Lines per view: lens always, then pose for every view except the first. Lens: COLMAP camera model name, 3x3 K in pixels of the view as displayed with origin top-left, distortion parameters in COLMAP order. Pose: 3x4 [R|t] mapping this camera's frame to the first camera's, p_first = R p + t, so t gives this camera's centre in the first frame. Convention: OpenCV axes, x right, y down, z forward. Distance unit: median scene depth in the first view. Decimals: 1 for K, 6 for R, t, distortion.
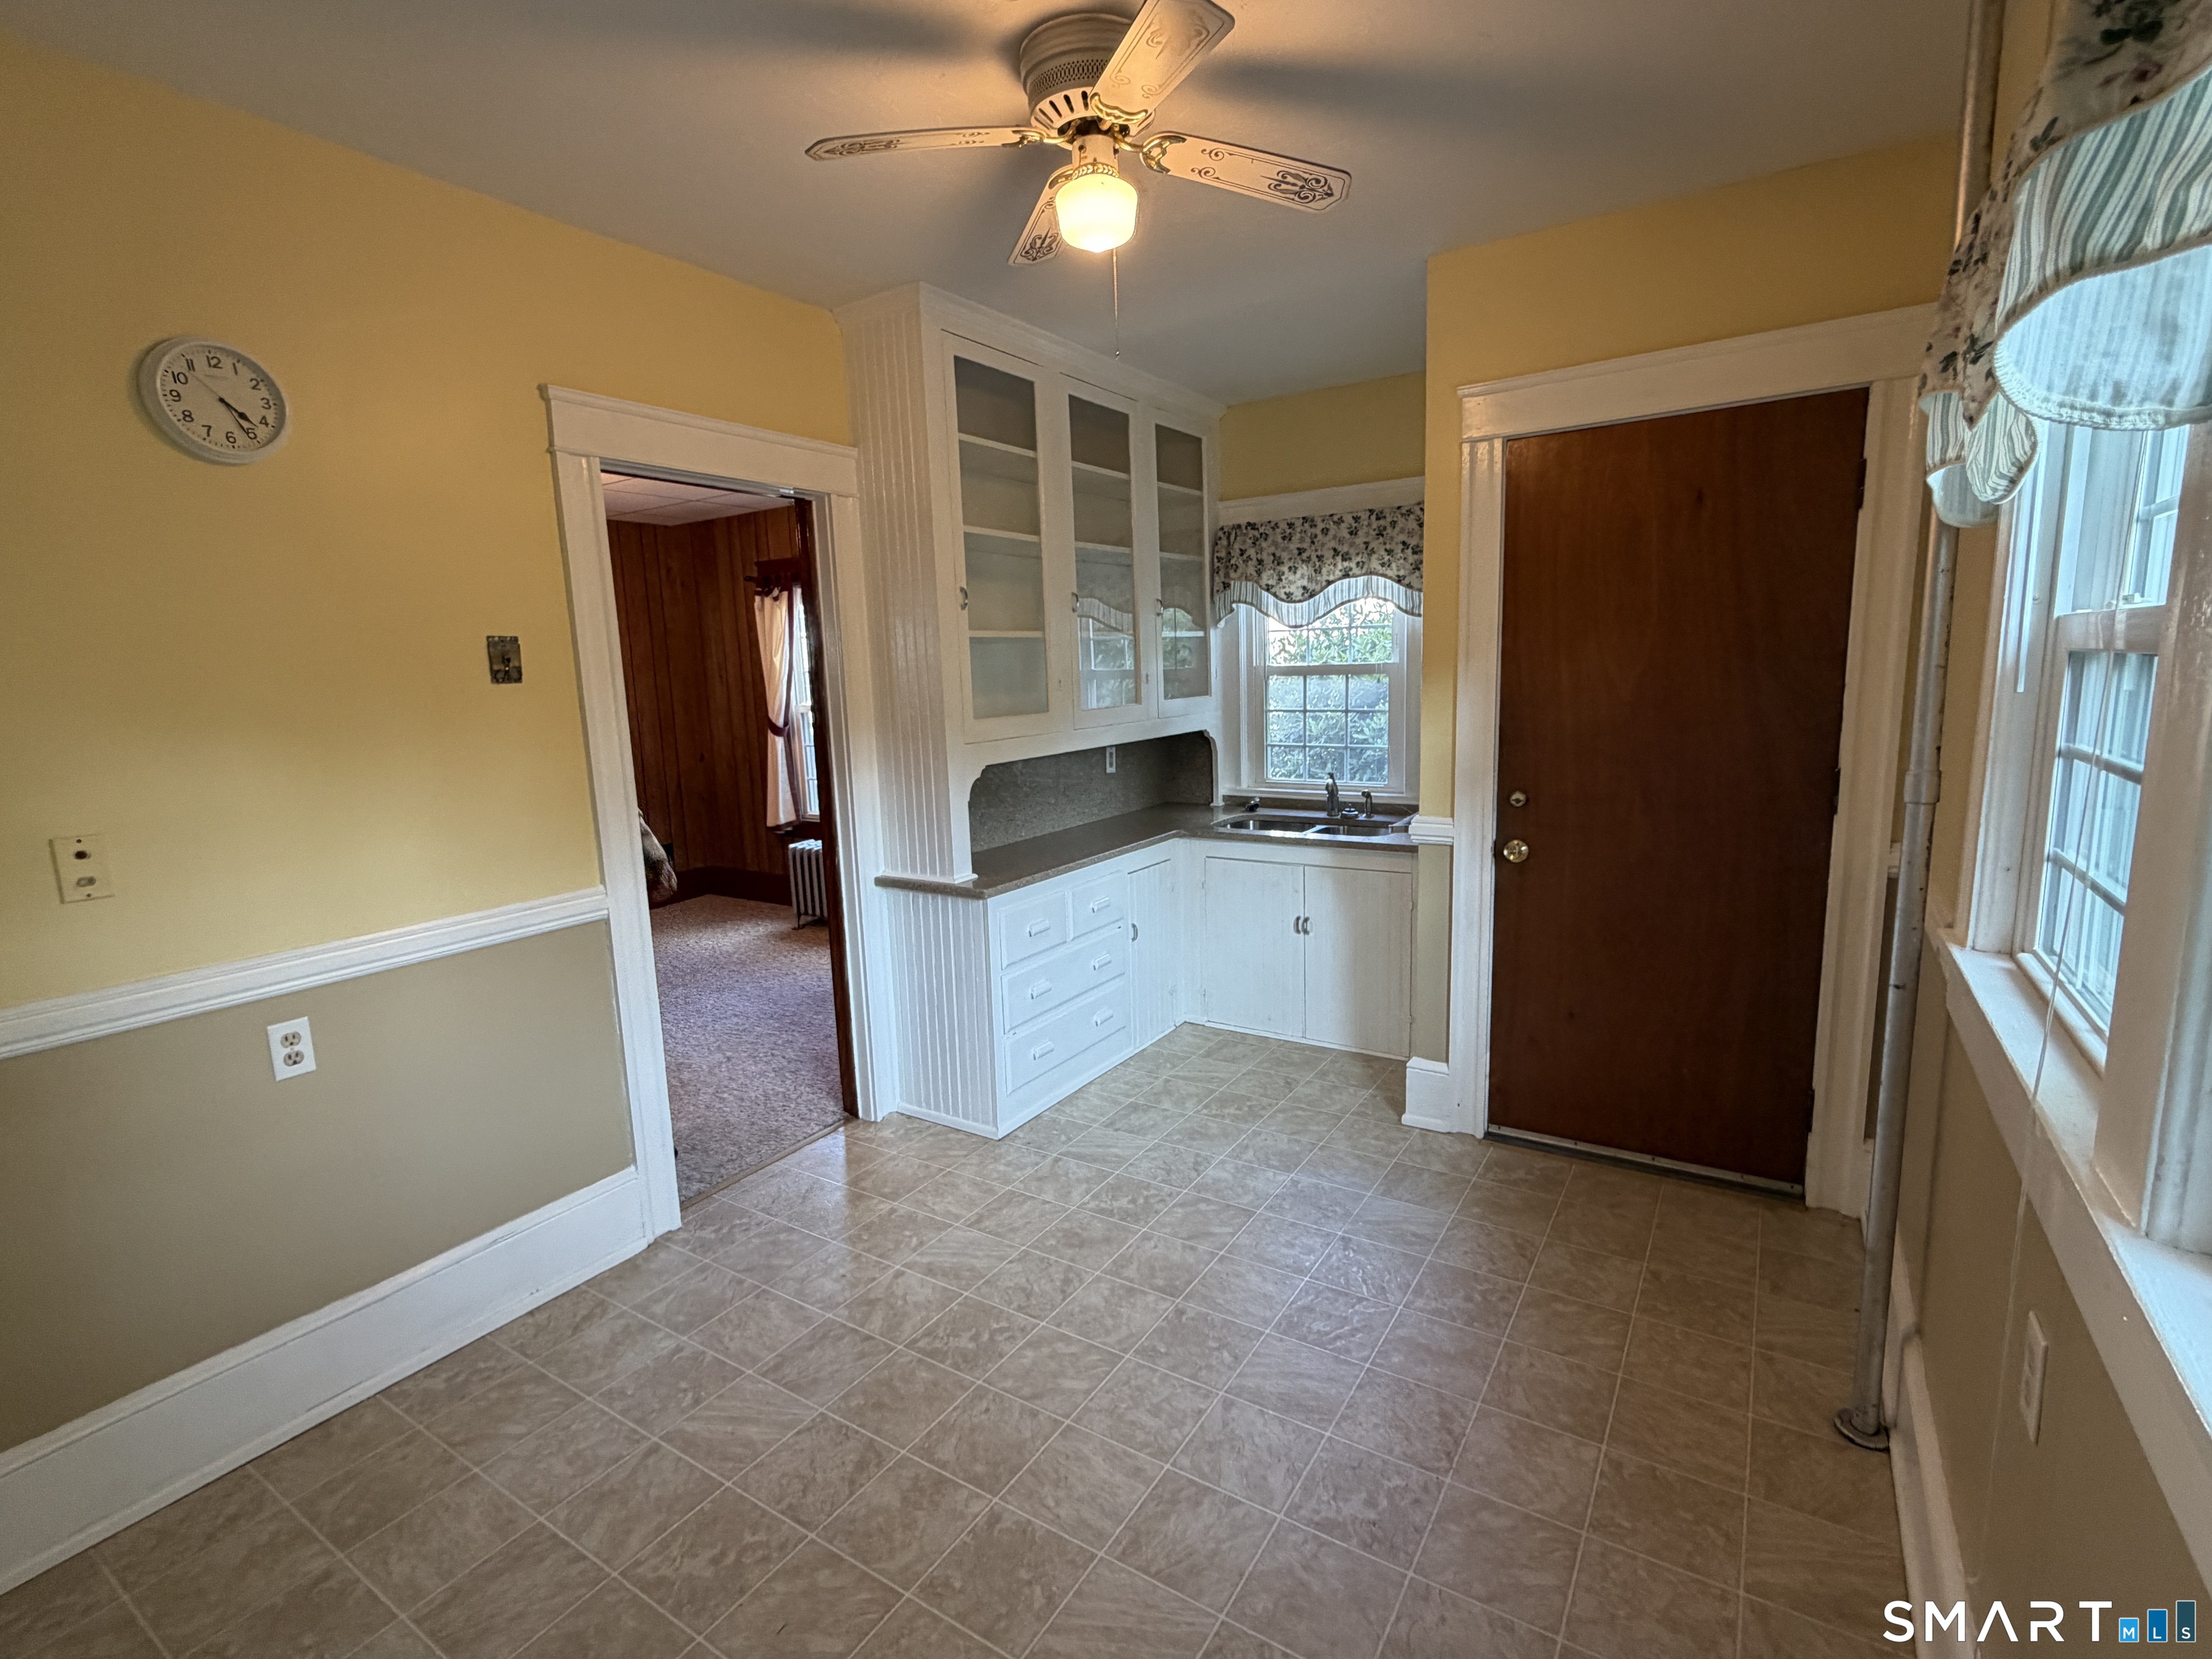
lens RADIAL K [[1032.6, 0, 1108.2], [0, 1032.6, 829.3], [0, 0, 1]] dist [0.003470, 0.000222]
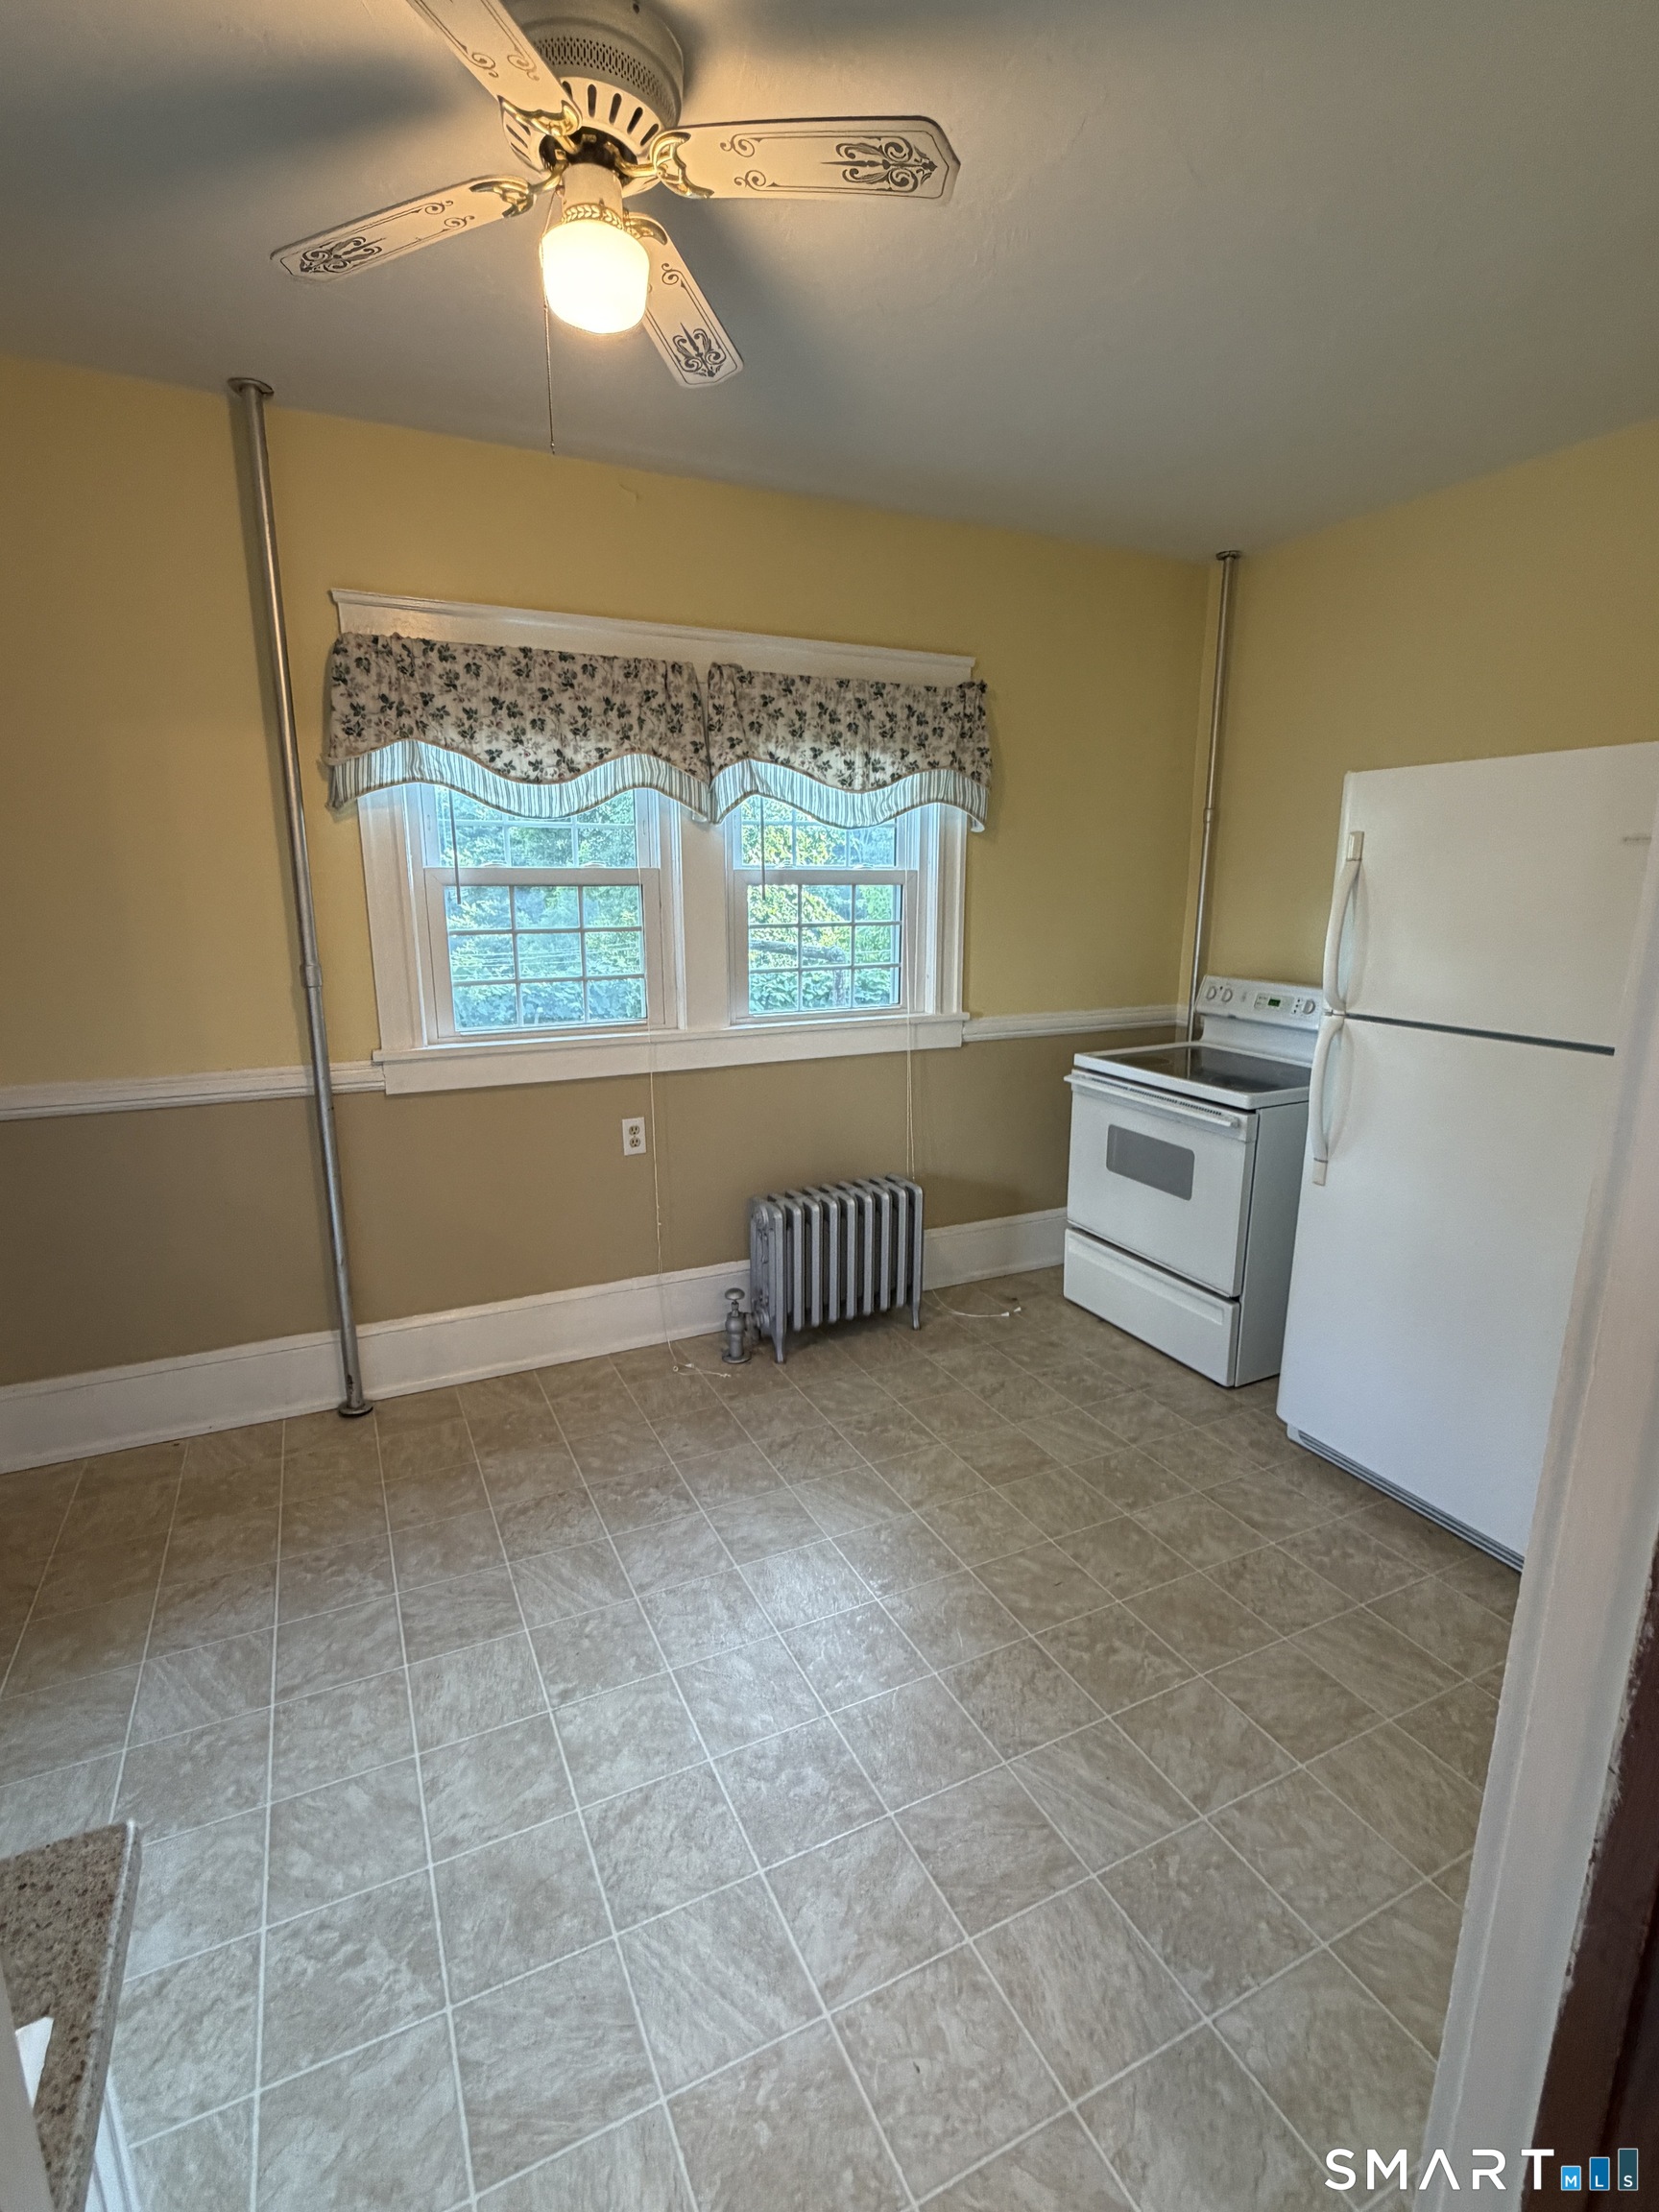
lens RADIAL K [[1032.6, 0, 831.0], [0, 1032.6, 1102.0], [0, 0, 1]] dist [0.003470, 0.000222]
pose [[-0.856326, -0.079478, 0.510282, -0.483703], [0.108787, 0.938155, 0.328681, -0.208374], [-0.504847, 0.336970, -0.794721, 1.390853]]
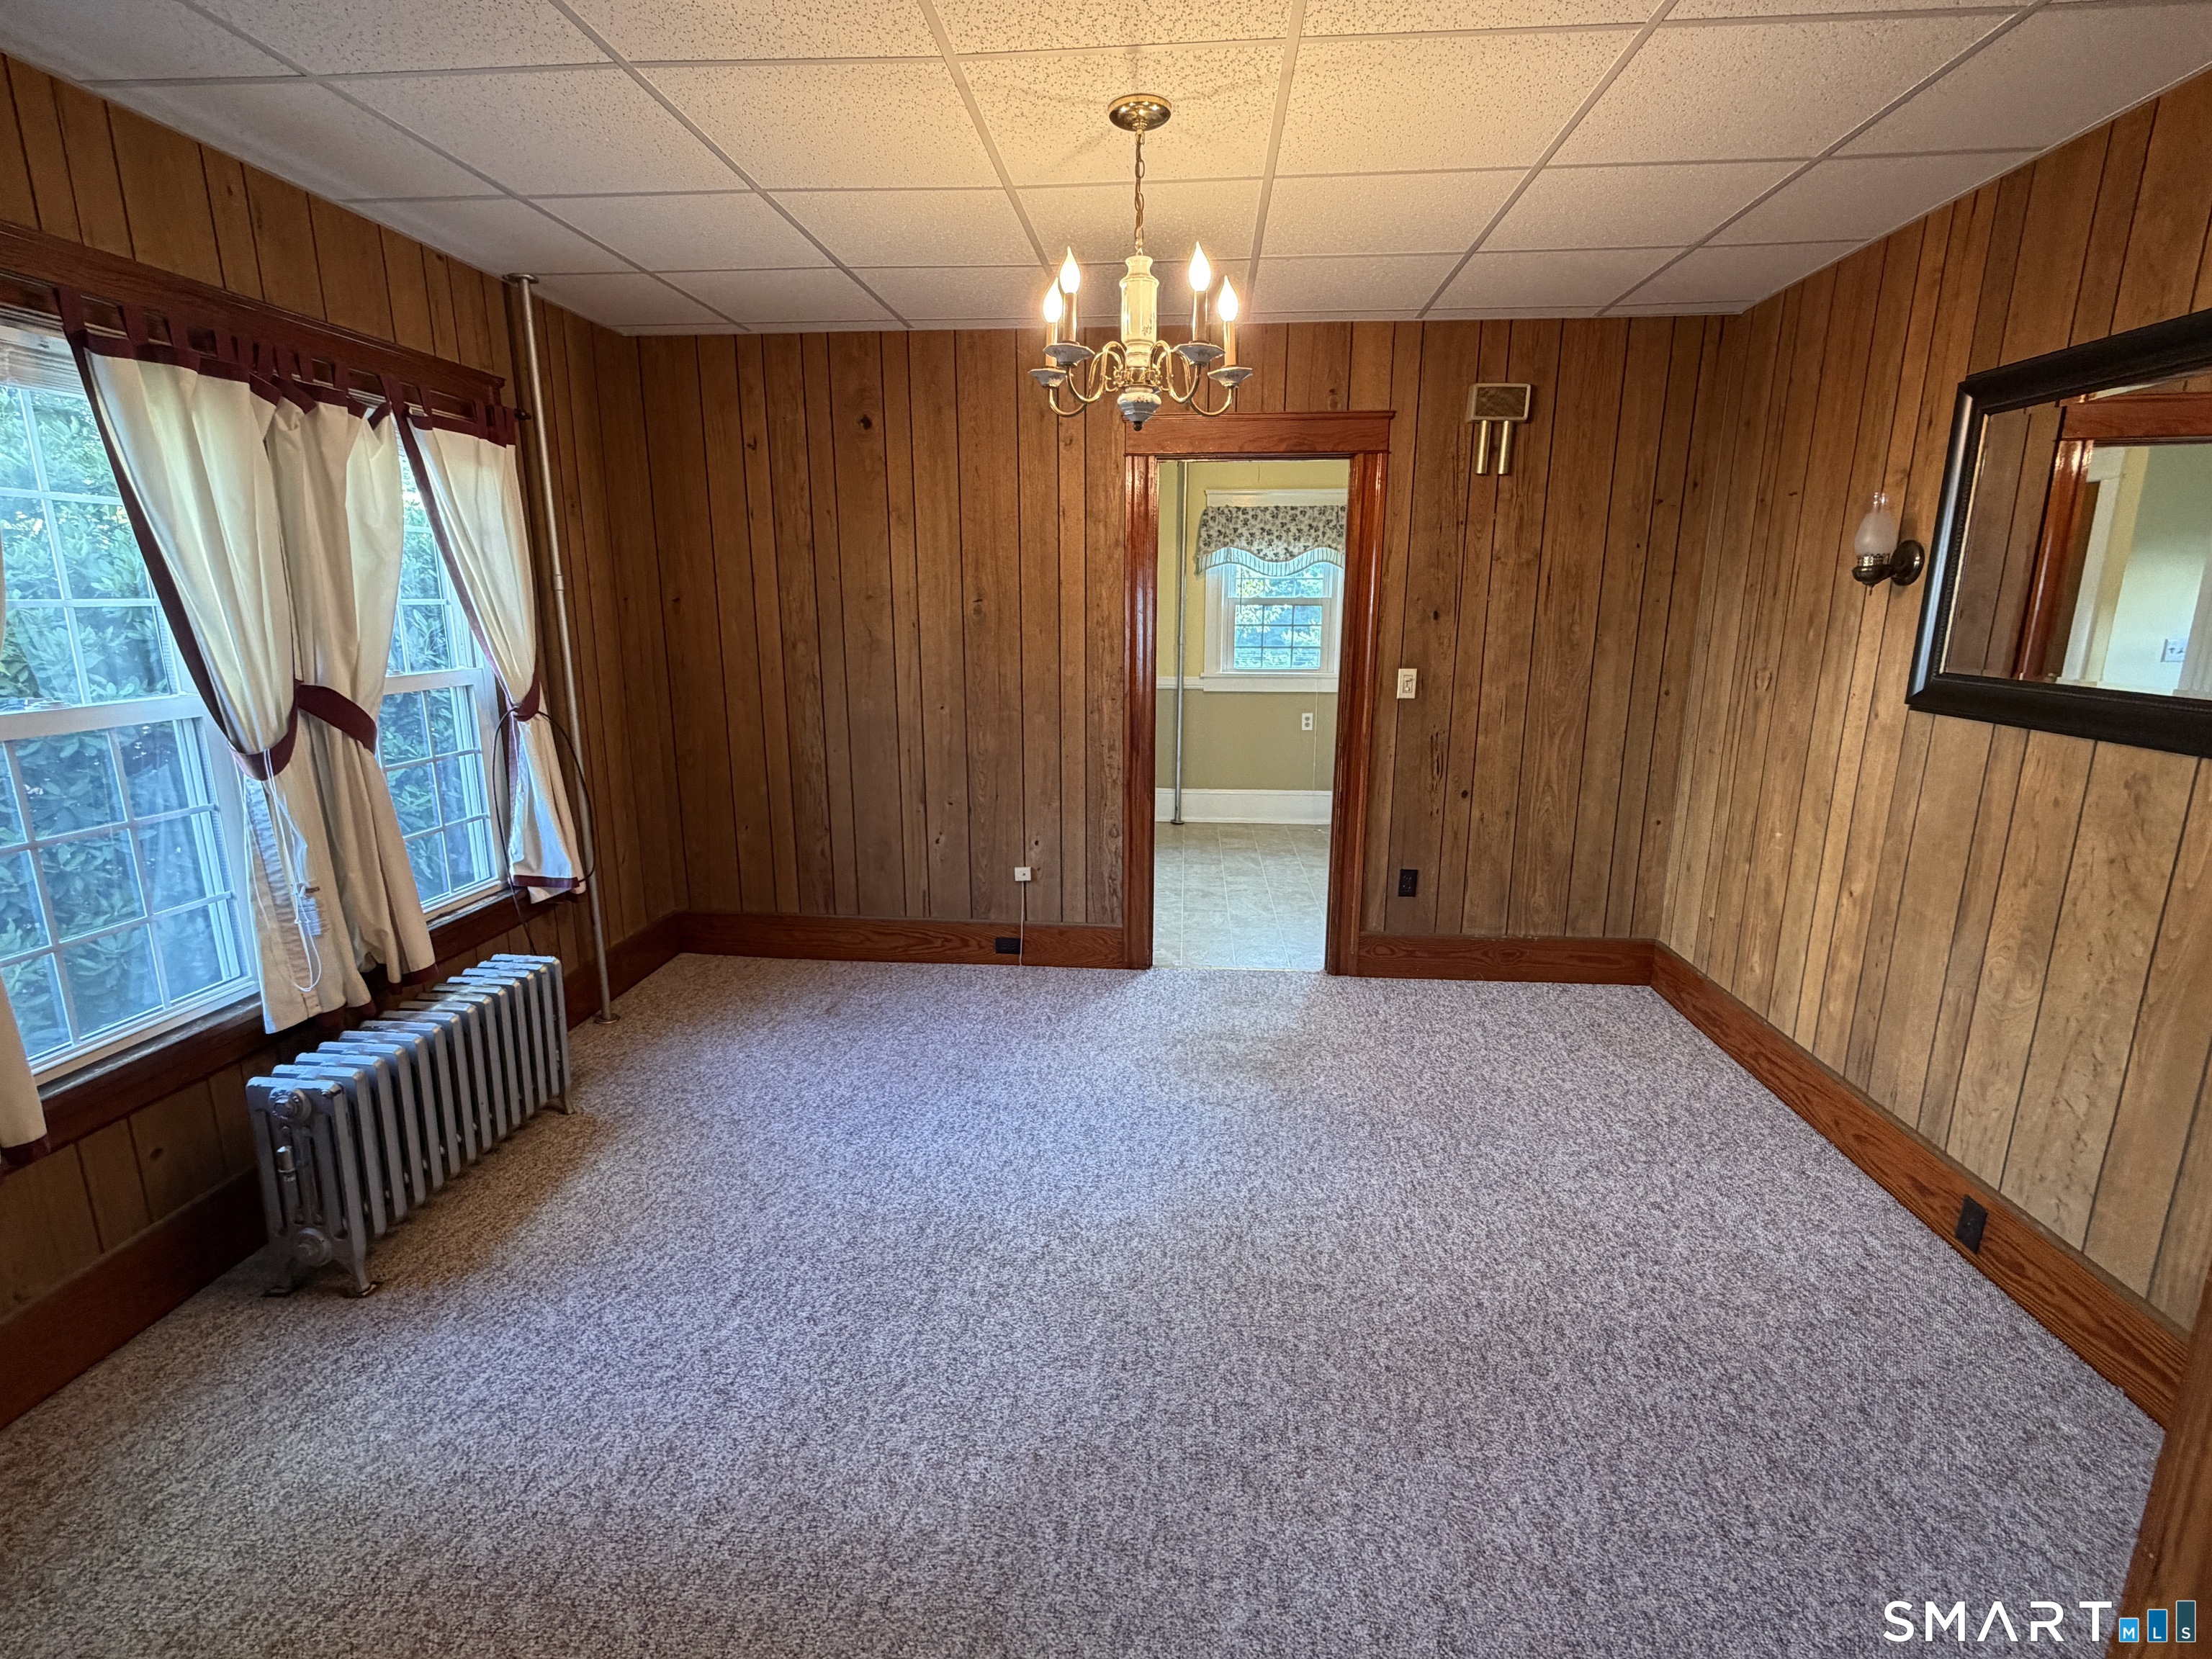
lens RADIAL K [[1032.6, 0, 1108.8], [0, 1032.6, 825.2], [0, 0, 1]] dist [0.003470, 0.000222]
pose [[-0.472086, -0.158954, 0.867104, -1.874483], [0.151590, 0.954321, 0.257474, -0.305853], [-0.868421, 0.252994, -0.426425, 2.256476]]
